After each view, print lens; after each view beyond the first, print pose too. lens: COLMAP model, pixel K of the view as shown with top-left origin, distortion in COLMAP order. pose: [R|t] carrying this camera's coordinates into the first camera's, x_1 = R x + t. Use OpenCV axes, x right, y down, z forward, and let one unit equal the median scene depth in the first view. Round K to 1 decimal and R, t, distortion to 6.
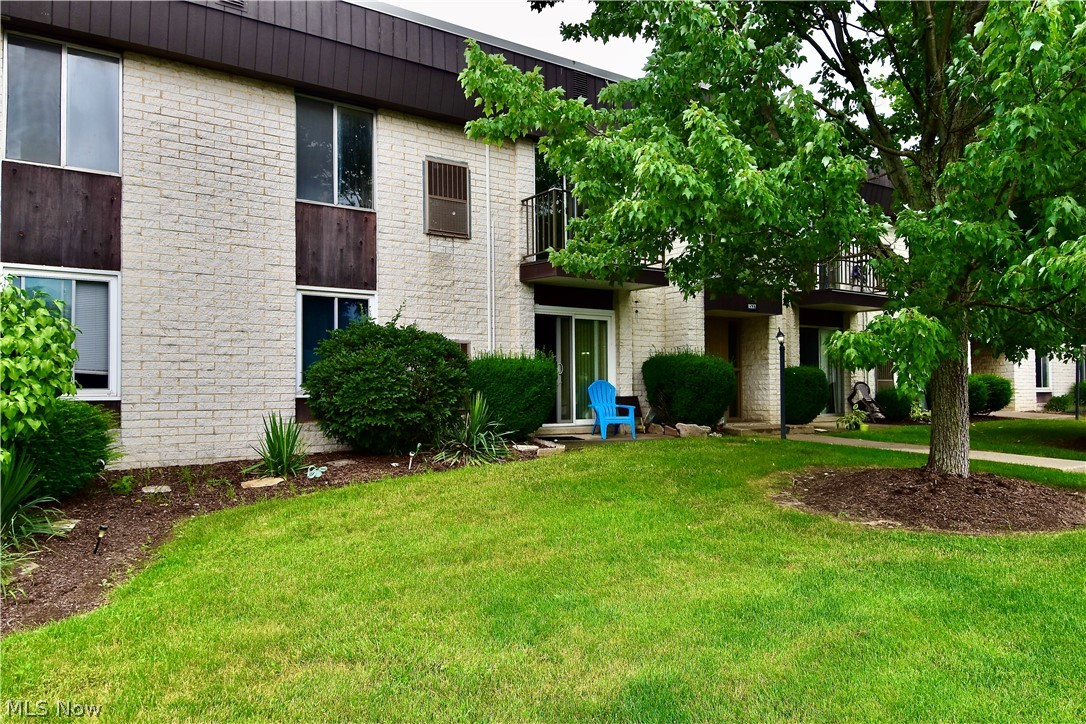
lens RADIAL K [[798.1, 0, 543.3], [0, 798.1, 360.3], [0, 0, 1]] dist [0.047808, -0.032860]
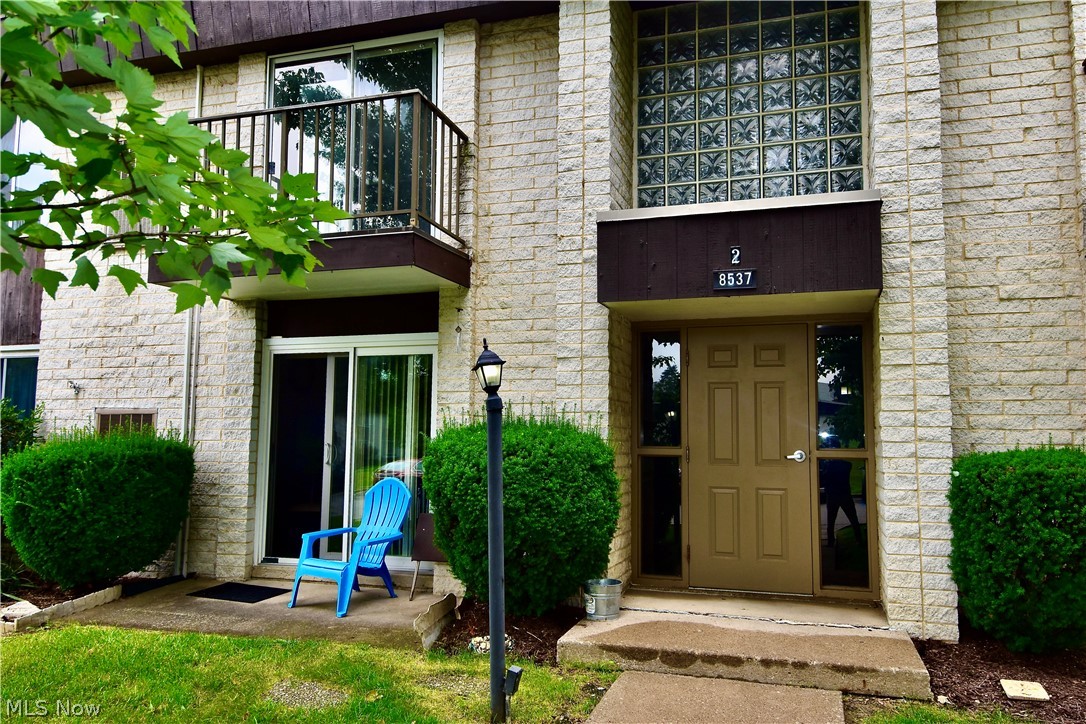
lens RADIAL K [[798.1, 0, 543.1], [0, 798.1, 364.6], [0, 0, 1]] dist [0.047808, -0.032860]
pose [[0.580862, -0.069065, -0.811067, 0.588831], [0.017169, 0.997212, -0.072620, -0.008231], [0.813821, 0.028257, 0.580428, 0.885284]]
